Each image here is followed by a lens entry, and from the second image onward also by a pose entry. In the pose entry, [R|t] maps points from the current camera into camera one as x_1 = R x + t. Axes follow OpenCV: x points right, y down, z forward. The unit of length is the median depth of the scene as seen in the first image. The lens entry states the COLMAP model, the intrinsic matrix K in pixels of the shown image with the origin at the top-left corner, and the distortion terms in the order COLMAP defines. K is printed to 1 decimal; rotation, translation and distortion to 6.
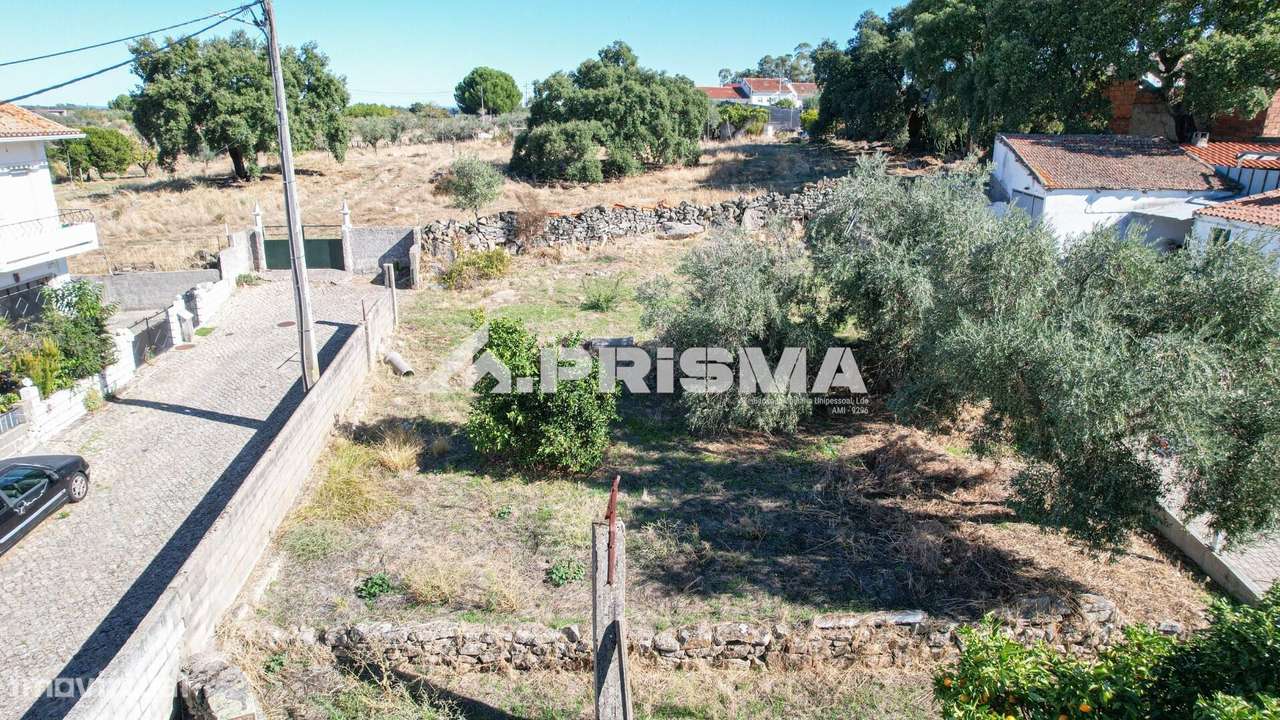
lens RADIAL K [[815.6, 0, 640.0], [0, 815.6, 360.0], [0, 0, 1]] dist [-0.057377, 0.032052]
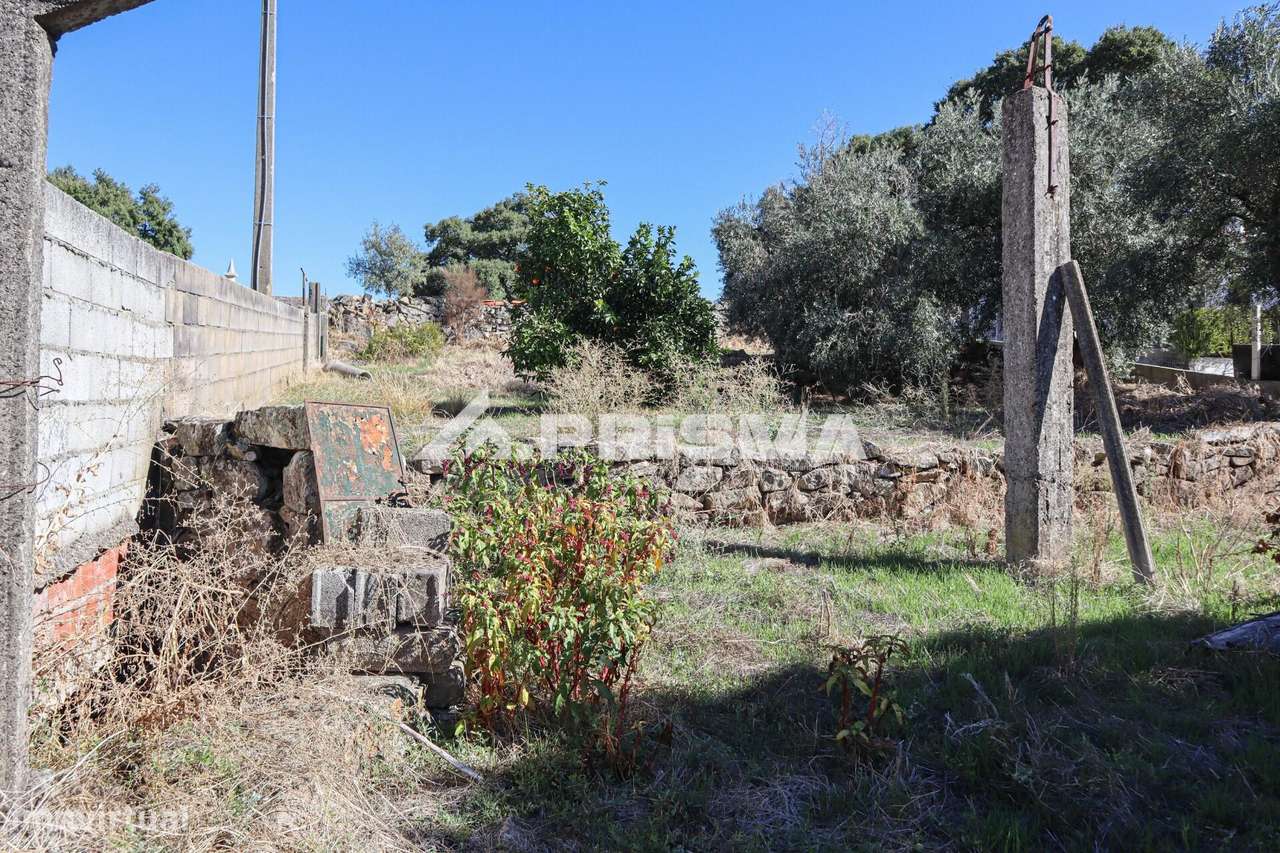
lens RADIAL K [[892.8, 0, 640.0], [0, 892.8, 426.5], [0, 0, 1]] dist [-0.129494, 0.119206]
pose [[0.980505, 0.007301, 0.196356, -0.093446], [0.042855, 0.967307, -0.249961, 0.121232], [-0.191762, 0.253503, 0.948137, 0.110726]]
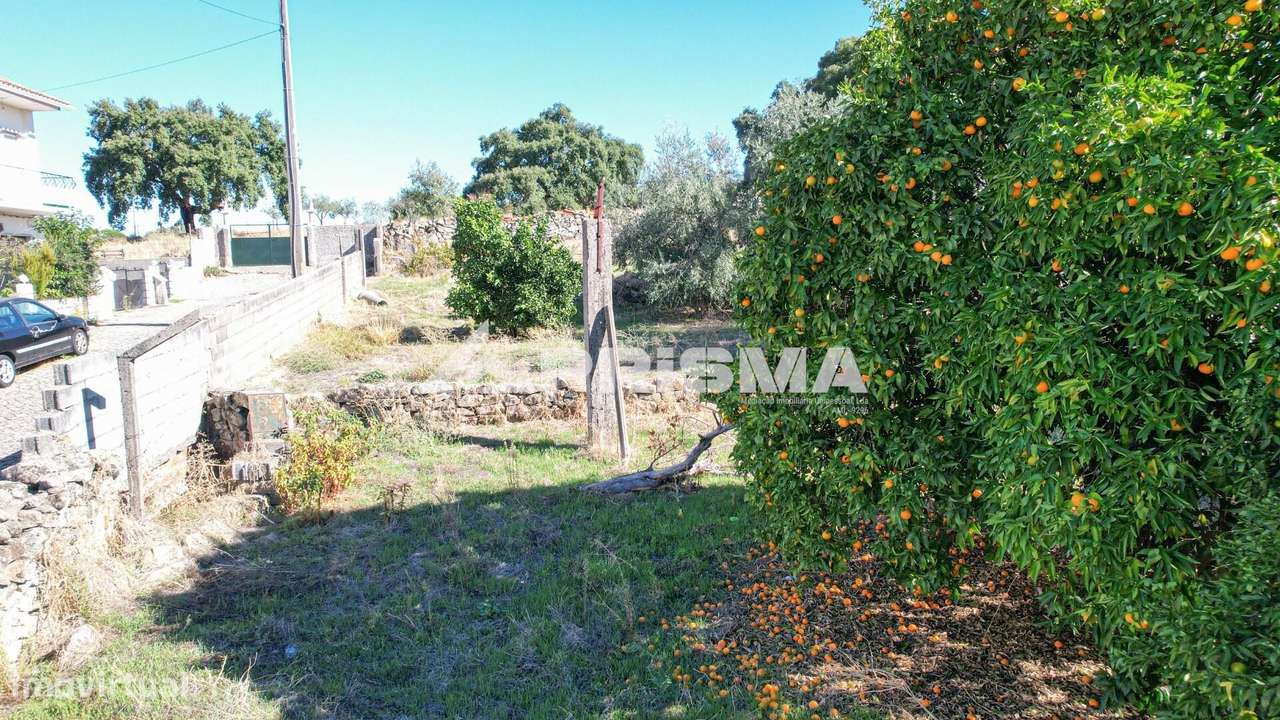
lens RADIAL K [[815.6, 0, 640.0], [0, 815.6, 360.0], [0, 0, 1]] dist [-0.057377, 0.032052]
pose [[0.996326, -0.029532, 0.080387, -0.016236], [0.041329, 0.987929, -0.149294, 0.122920], [-0.075008, 0.152068, 0.985520, -0.032010]]
